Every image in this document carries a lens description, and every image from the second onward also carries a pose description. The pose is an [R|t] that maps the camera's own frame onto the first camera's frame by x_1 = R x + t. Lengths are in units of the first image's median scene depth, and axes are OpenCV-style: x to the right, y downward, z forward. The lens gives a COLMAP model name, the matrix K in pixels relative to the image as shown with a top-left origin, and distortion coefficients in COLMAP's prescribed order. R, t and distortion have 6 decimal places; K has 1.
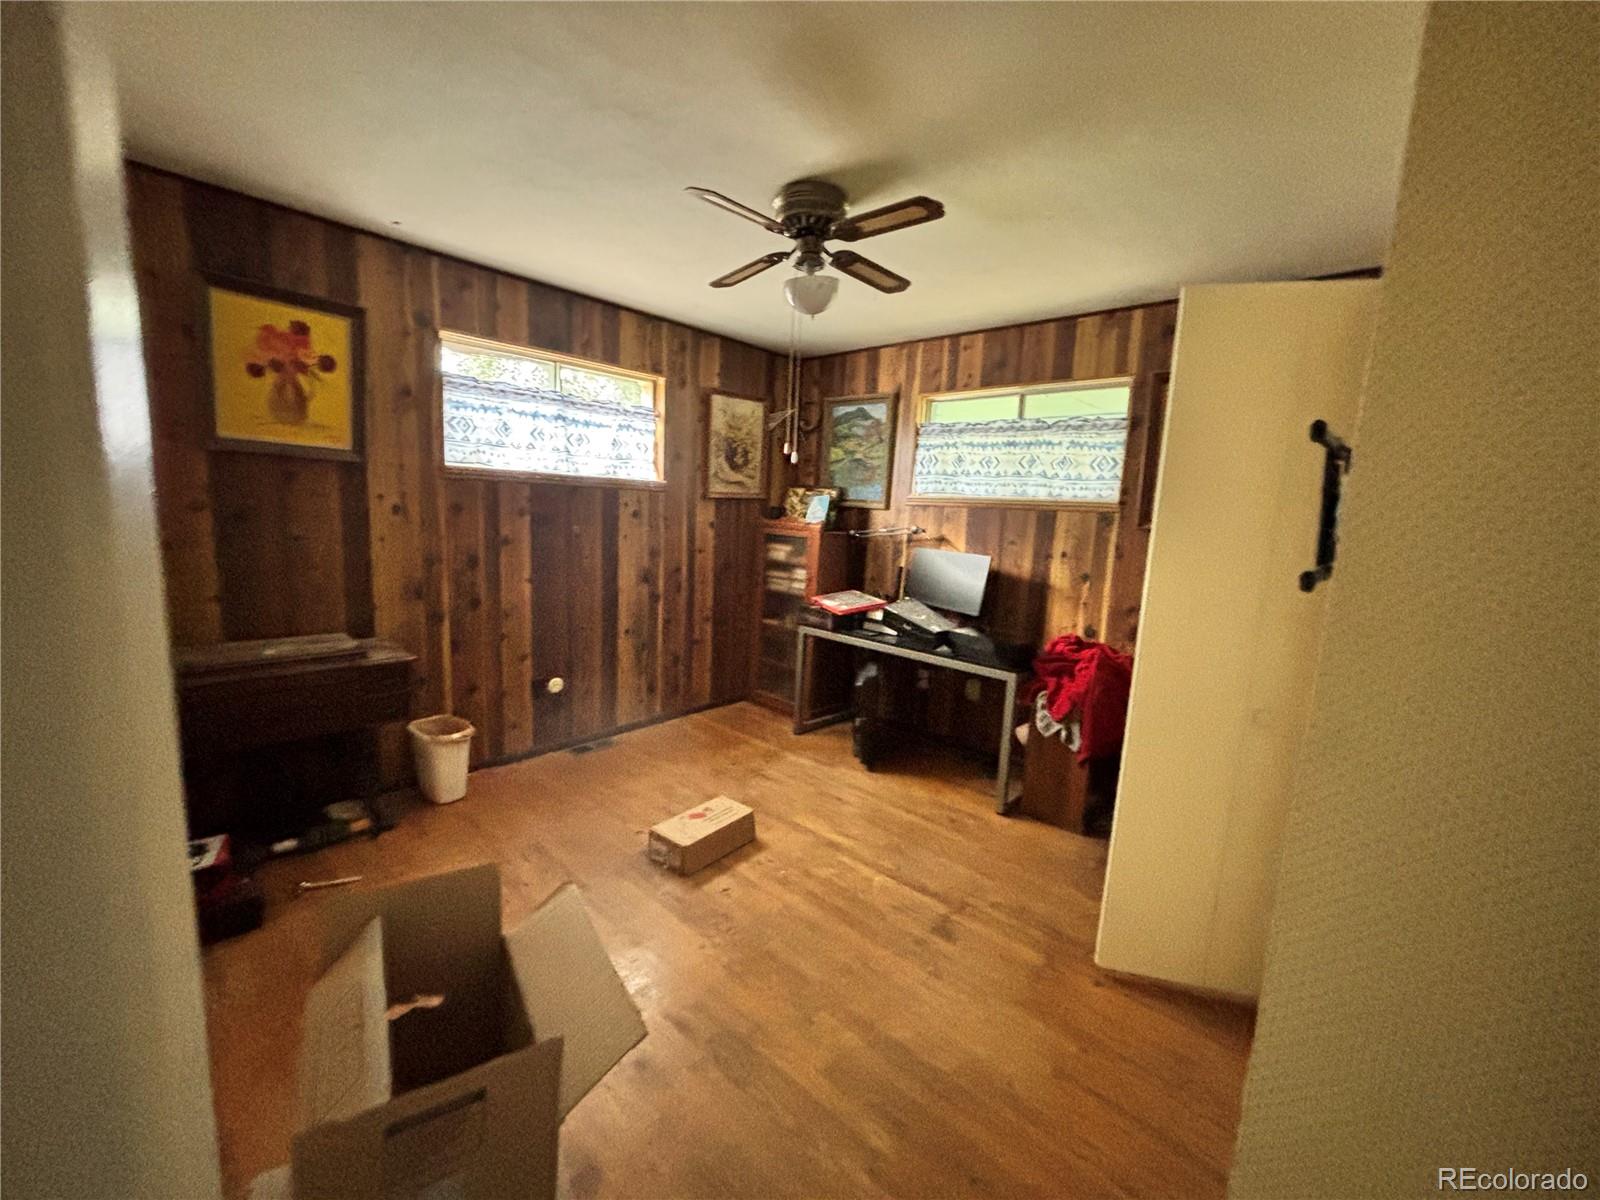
lens RADIAL K [[642.5, 0, 794.7], [0, 642.5, 593.6], [0, 0, 1]] dist [0.000526, 0.000140]
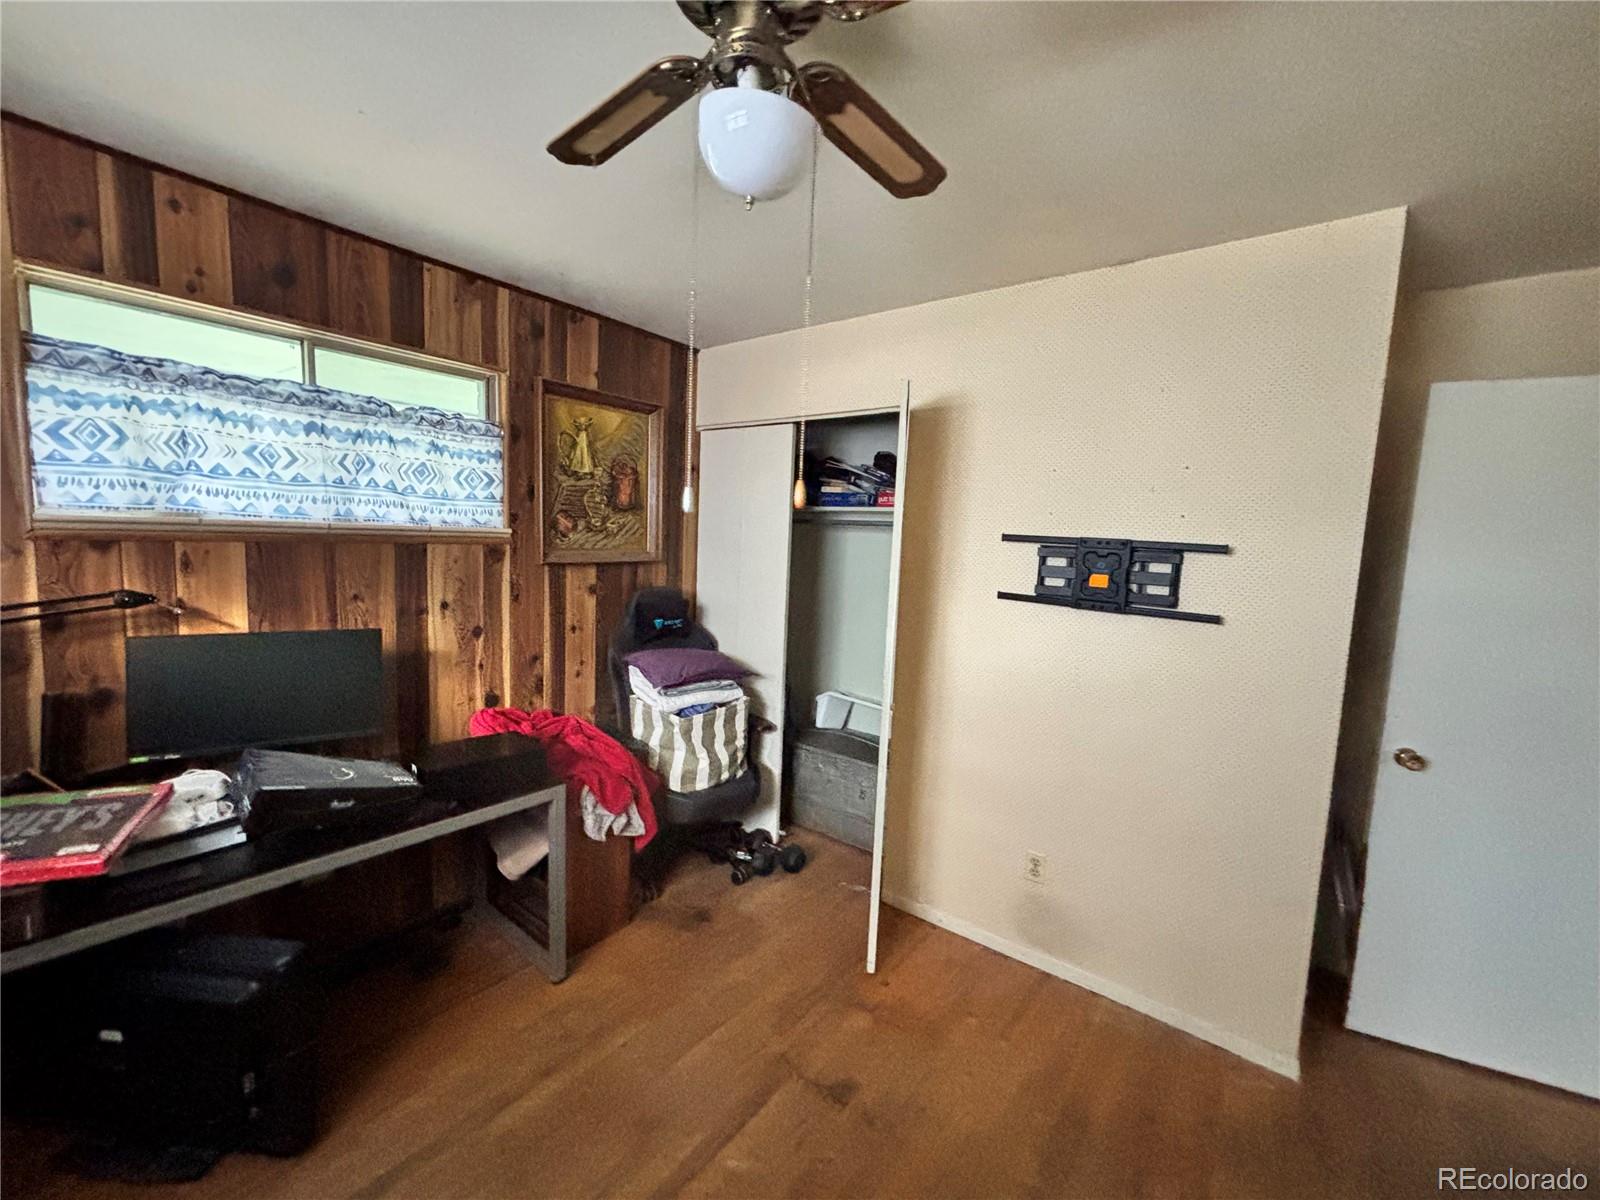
lens RADIAL K [[642.5, 0, 794.3], [0, 642.5, 605.4], [0, 0, 1]] dist [0.000526, 0.000140]
pose [[-0.076064, -0.140709, 0.987125, -0.299155], [0.112066, 0.982514, 0.148687, -0.121834], [-0.990785, 0.121933, -0.058965, 0.665121]]
